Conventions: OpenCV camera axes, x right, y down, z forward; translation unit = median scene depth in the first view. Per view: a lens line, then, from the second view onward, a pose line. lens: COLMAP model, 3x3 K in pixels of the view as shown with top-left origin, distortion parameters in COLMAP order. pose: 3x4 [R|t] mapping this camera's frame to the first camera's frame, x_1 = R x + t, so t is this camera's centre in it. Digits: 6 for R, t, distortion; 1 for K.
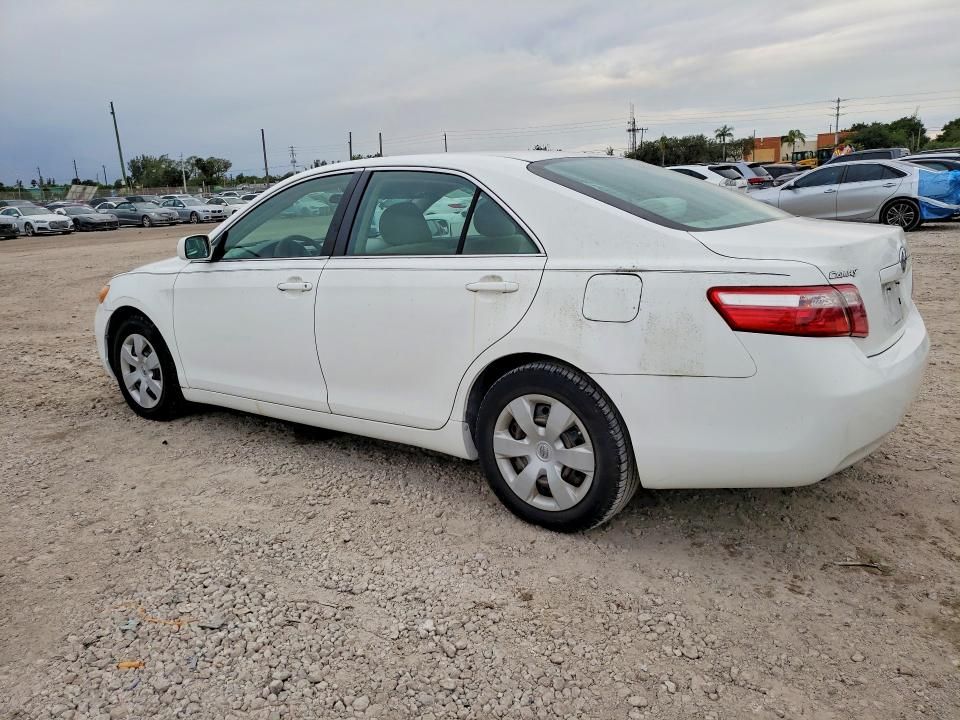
lens RADIAL K [[765.3, 0, 489.9], [0, 765.3, 361.0], [0, 0, 1]] dist [0.027261, -0.006997]
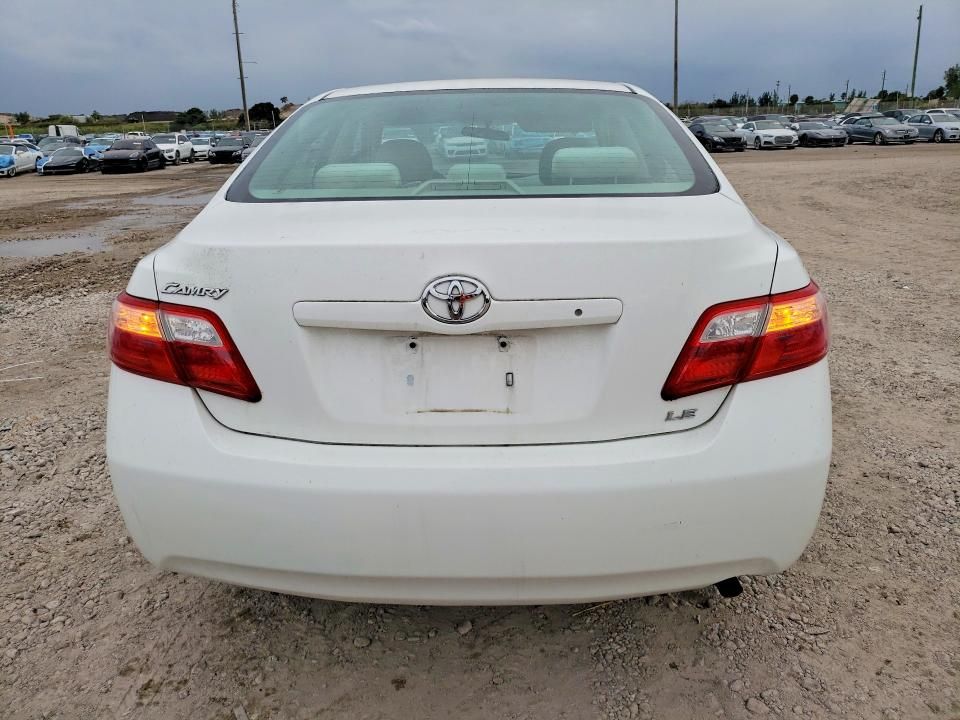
lens RADIAL K [[765.3, 0, 482.6], [0, 765.3, 354.1], [0, 0, 1]] dist [0.027261, -0.006997]
pose [[0.553782, 0.262469, -0.790212, 0.115359], [-0.183713, 0.964147, 0.191496, -0.023745], [0.812142, 0.039125, 0.582146, 0.086065]]
